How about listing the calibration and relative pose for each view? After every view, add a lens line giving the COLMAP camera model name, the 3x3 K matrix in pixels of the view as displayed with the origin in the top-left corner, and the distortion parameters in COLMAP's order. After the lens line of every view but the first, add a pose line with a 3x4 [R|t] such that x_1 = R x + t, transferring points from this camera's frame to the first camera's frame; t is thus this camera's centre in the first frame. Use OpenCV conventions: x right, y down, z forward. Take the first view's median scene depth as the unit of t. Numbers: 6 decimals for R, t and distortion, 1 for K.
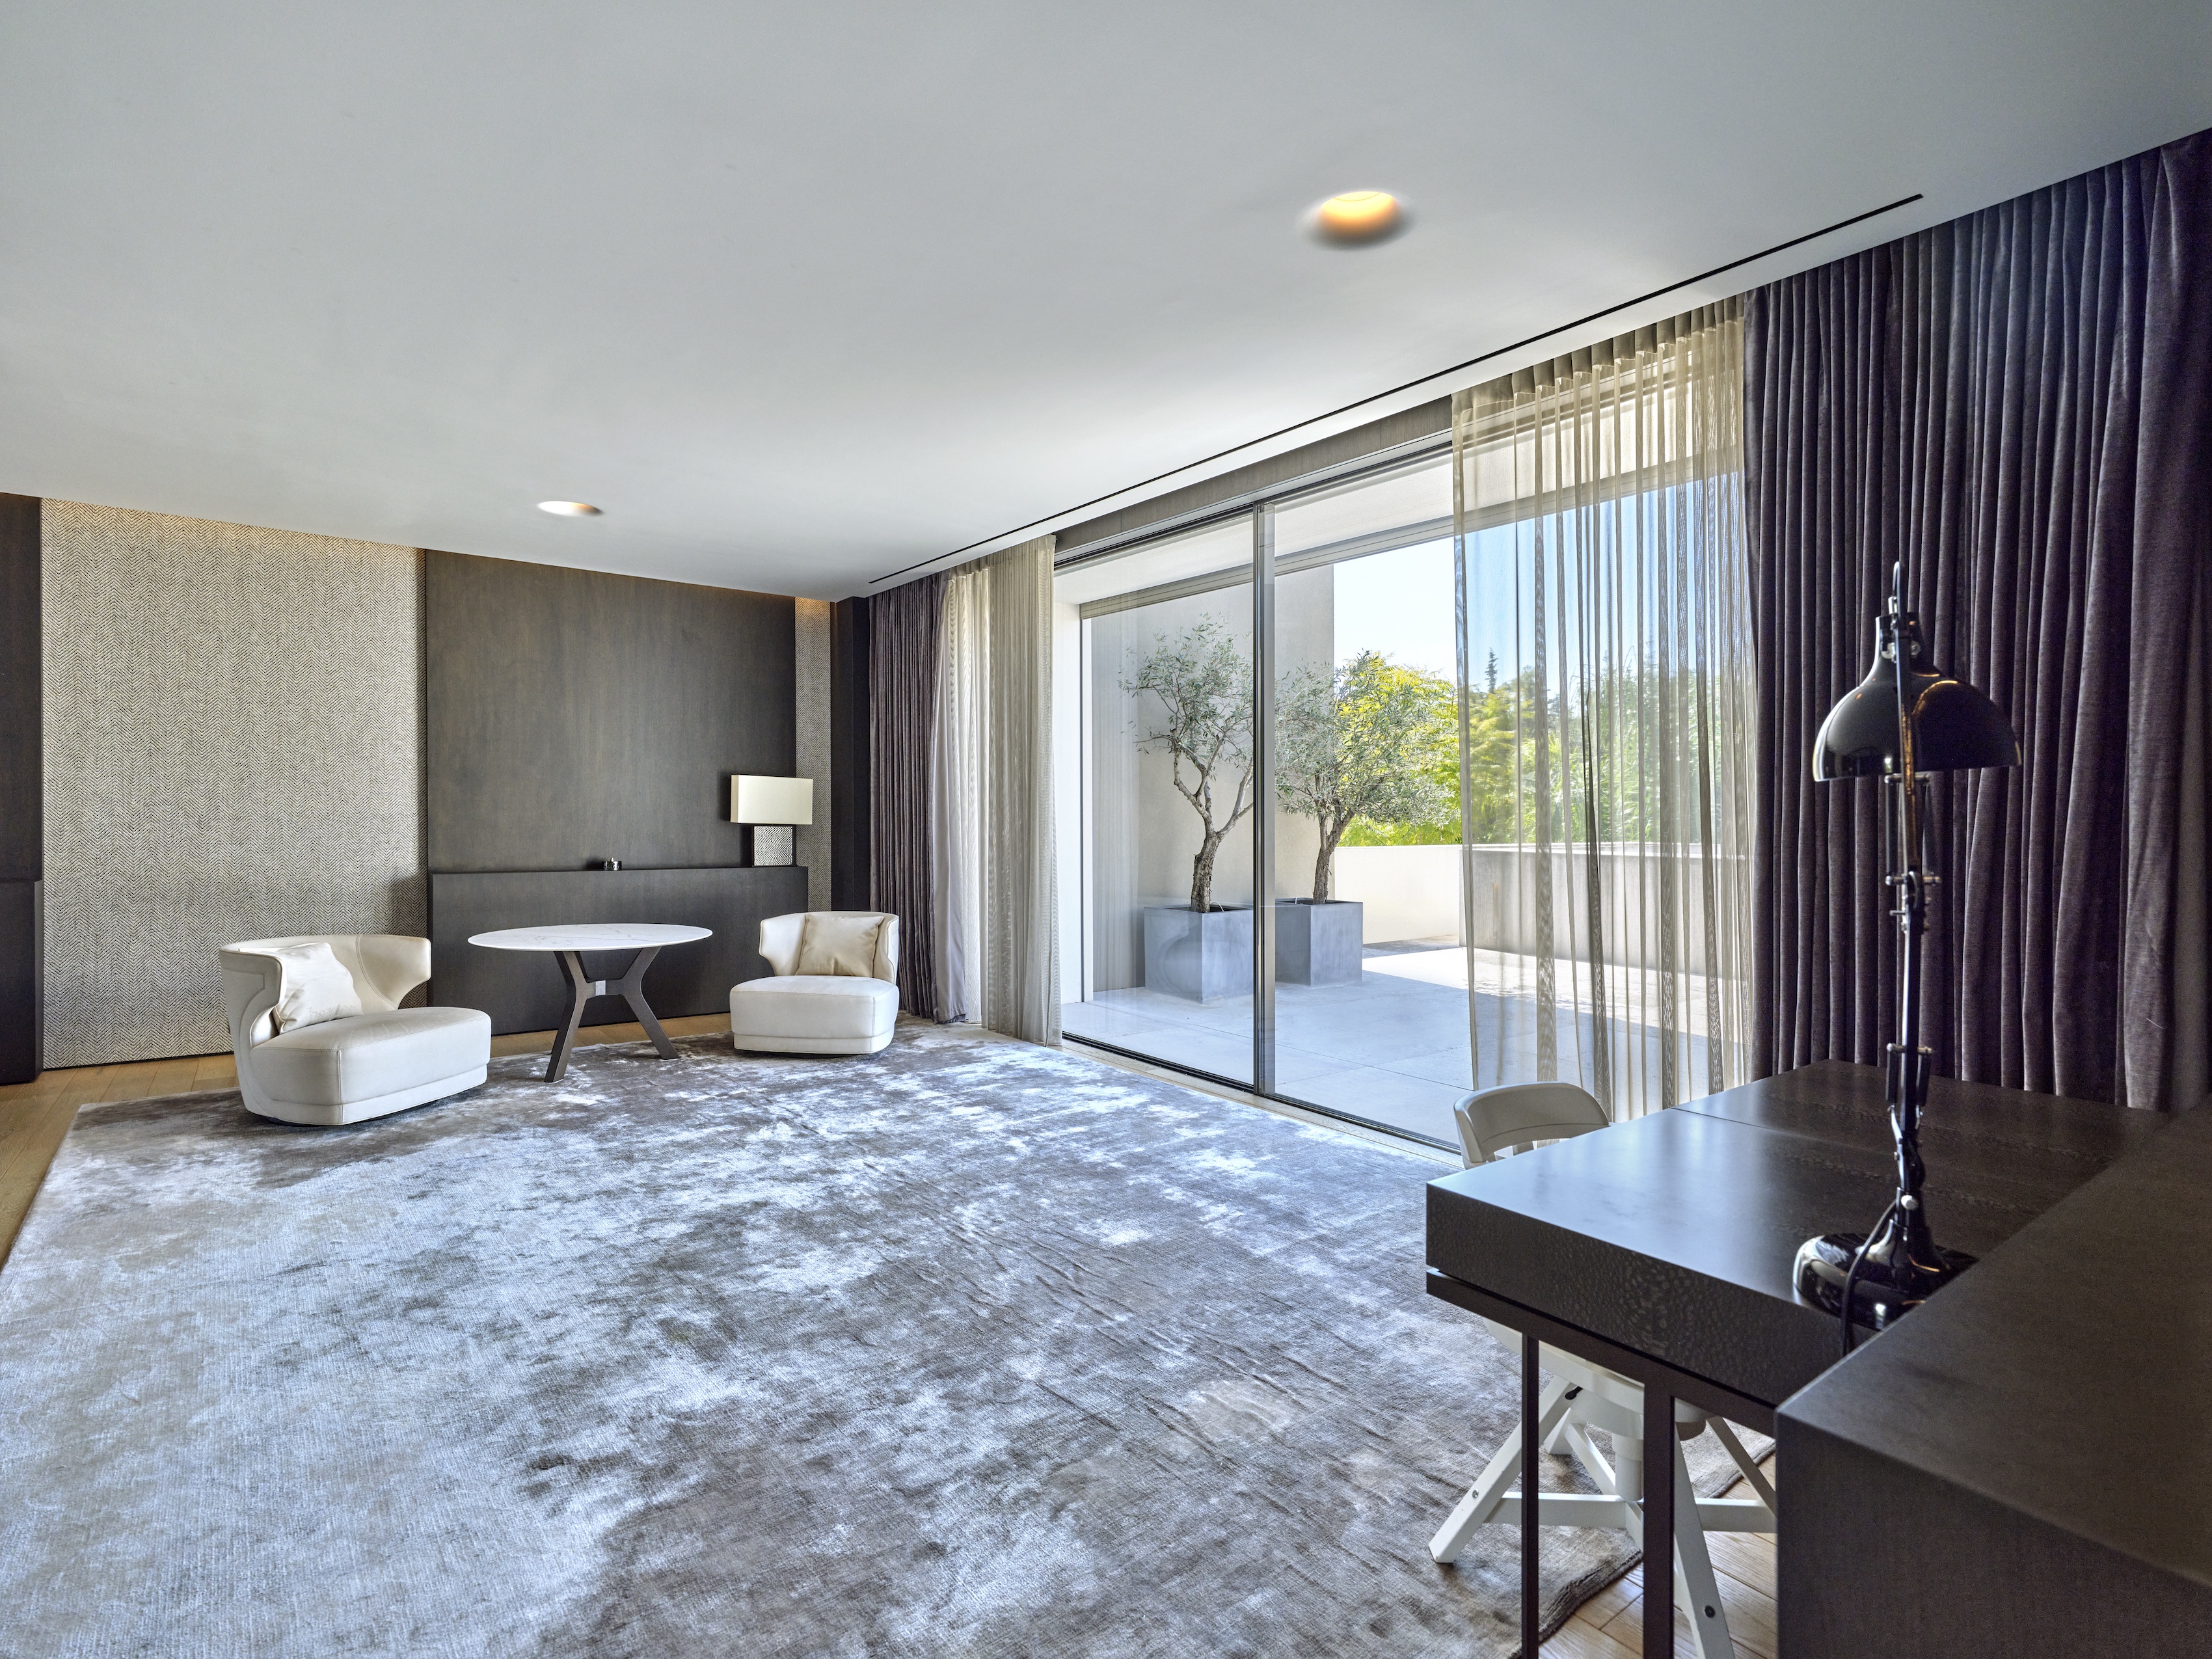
lens RADIAL K [[1110.1, 0, 1106.0], [0, 1110.1, 829.5], [0, 0, 1]] dist [-0.002435, -0.001225]
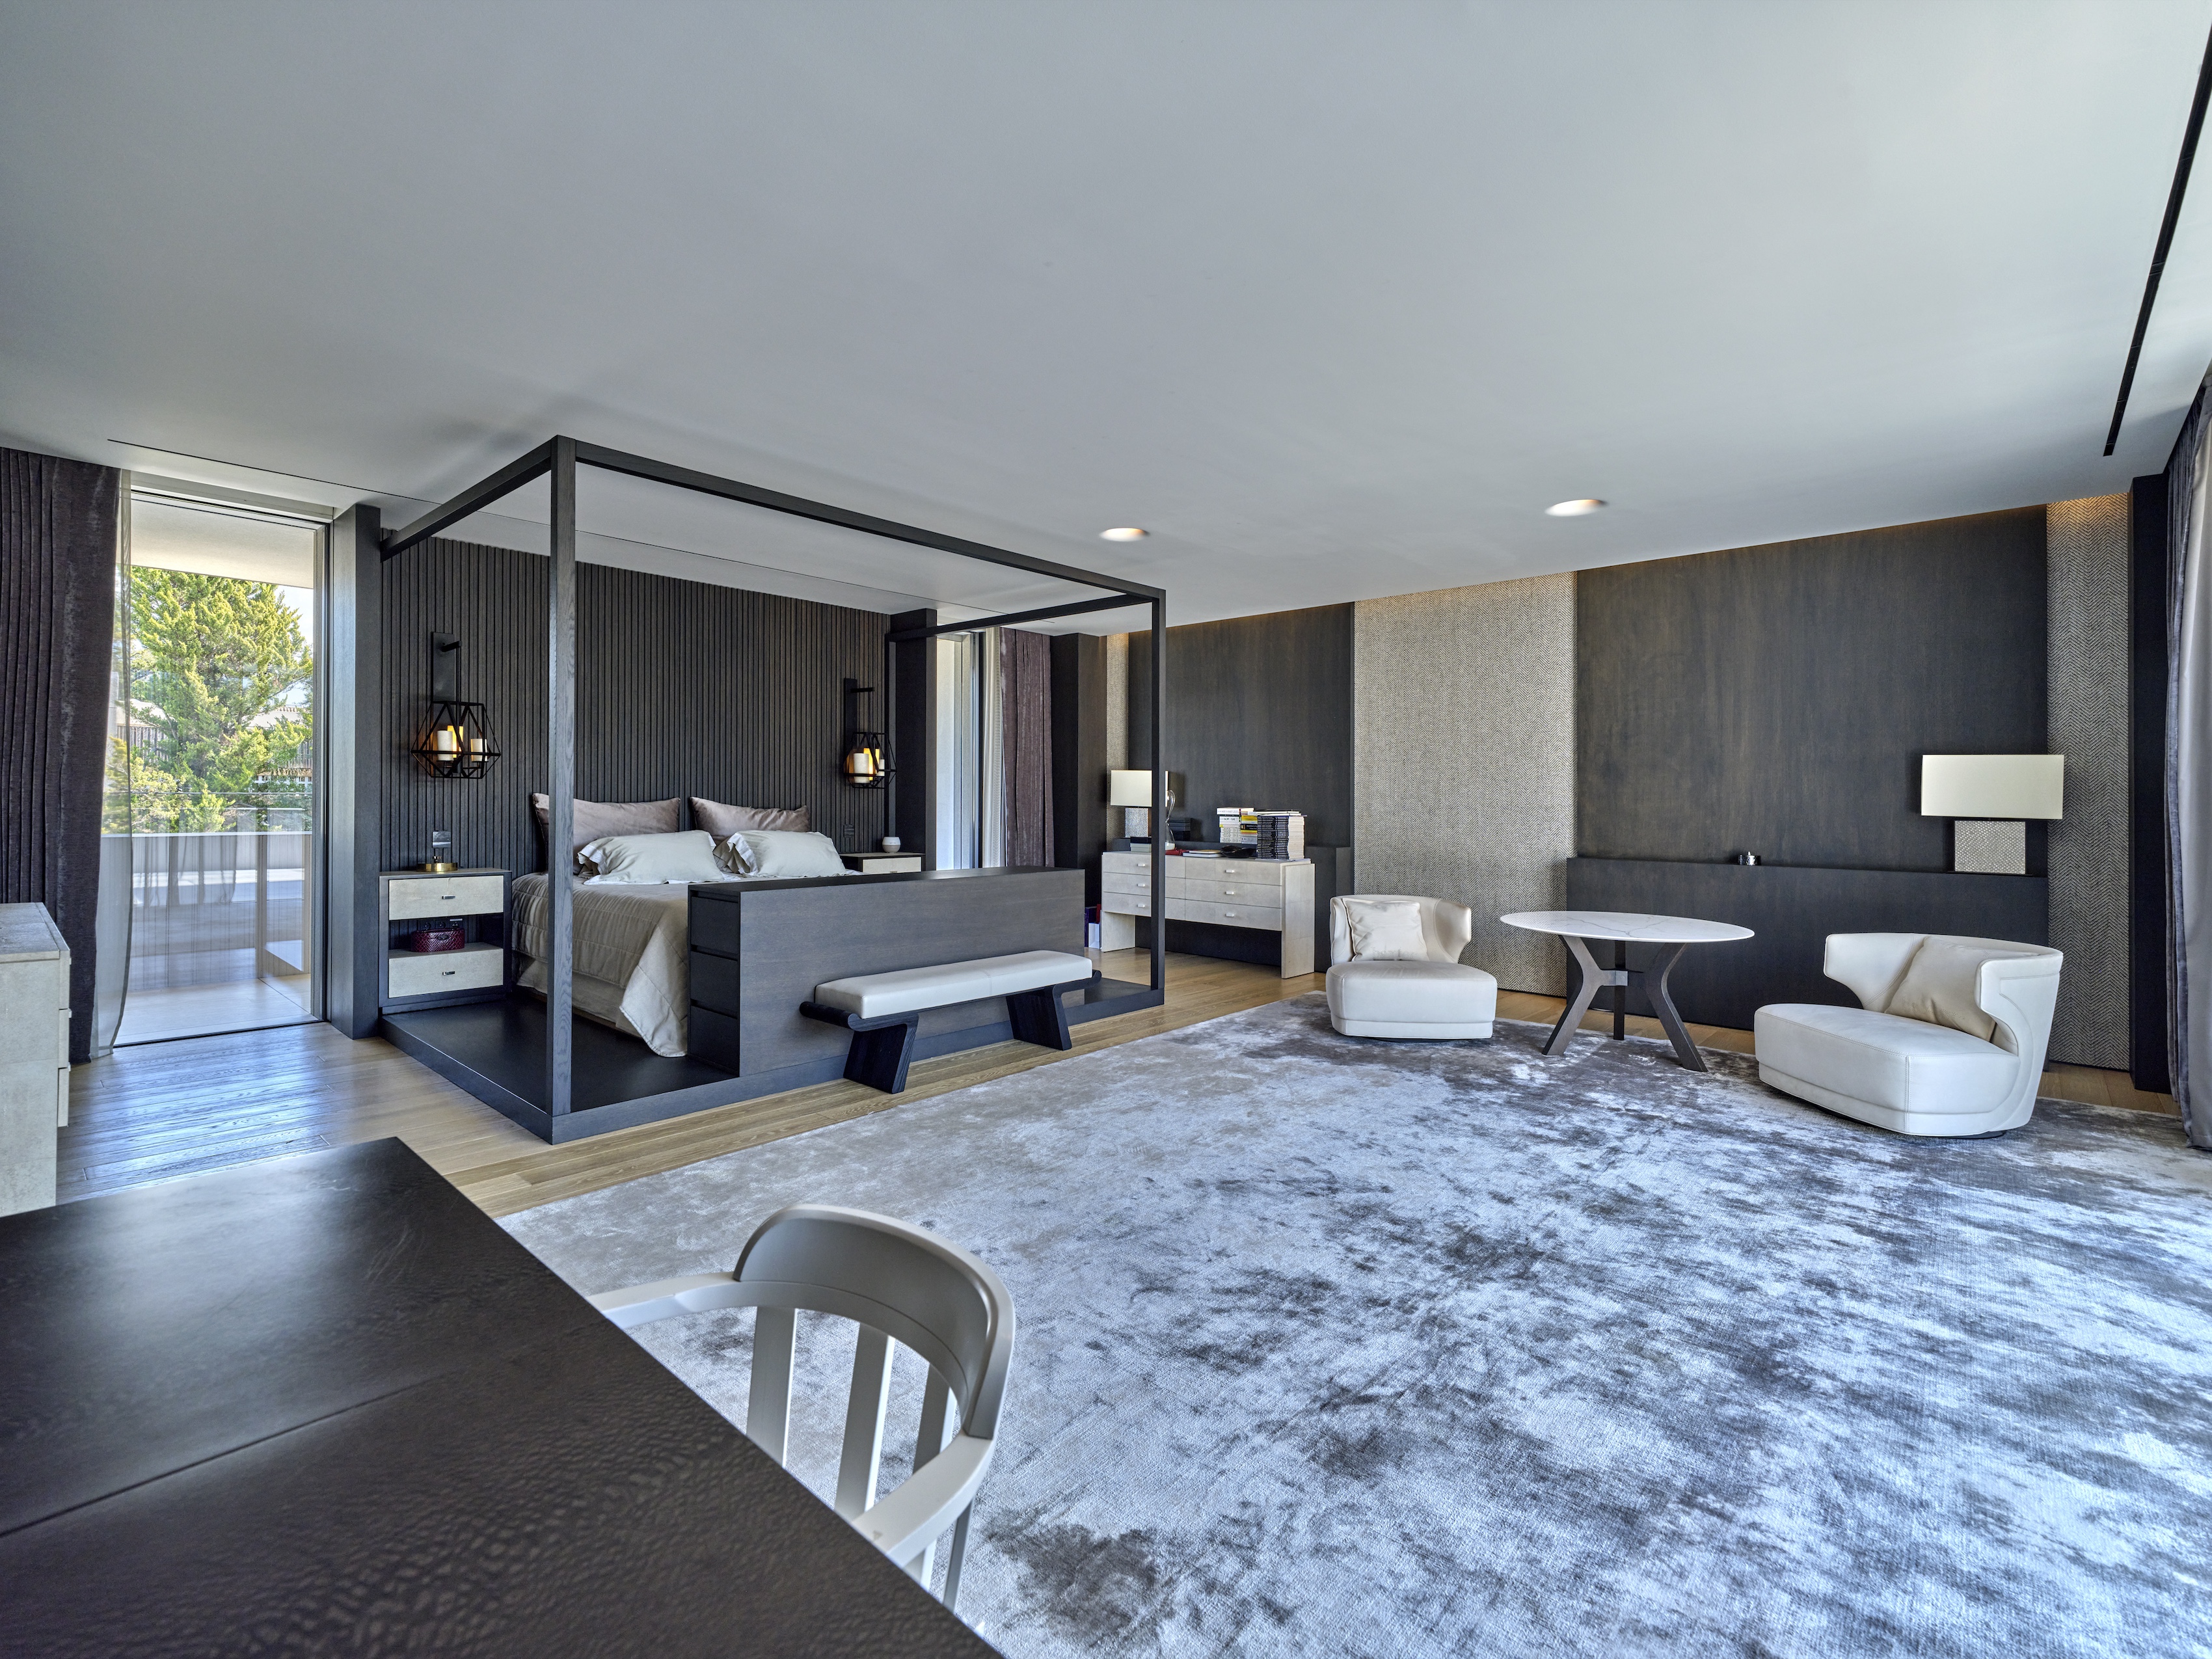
lens RADIAL K [[998.3, 0, 1103.5], [0, 998.3, 821.2], [0, 0, 1]] dist [0.002524, 0.000963]
pose [[0.181615, 0.012599, -0.983289, 0.352758], [-0.016313, 0.999819, 0.009797, 0.000912], [0.983234, 0.014261, 0.181788, 0.393107]]
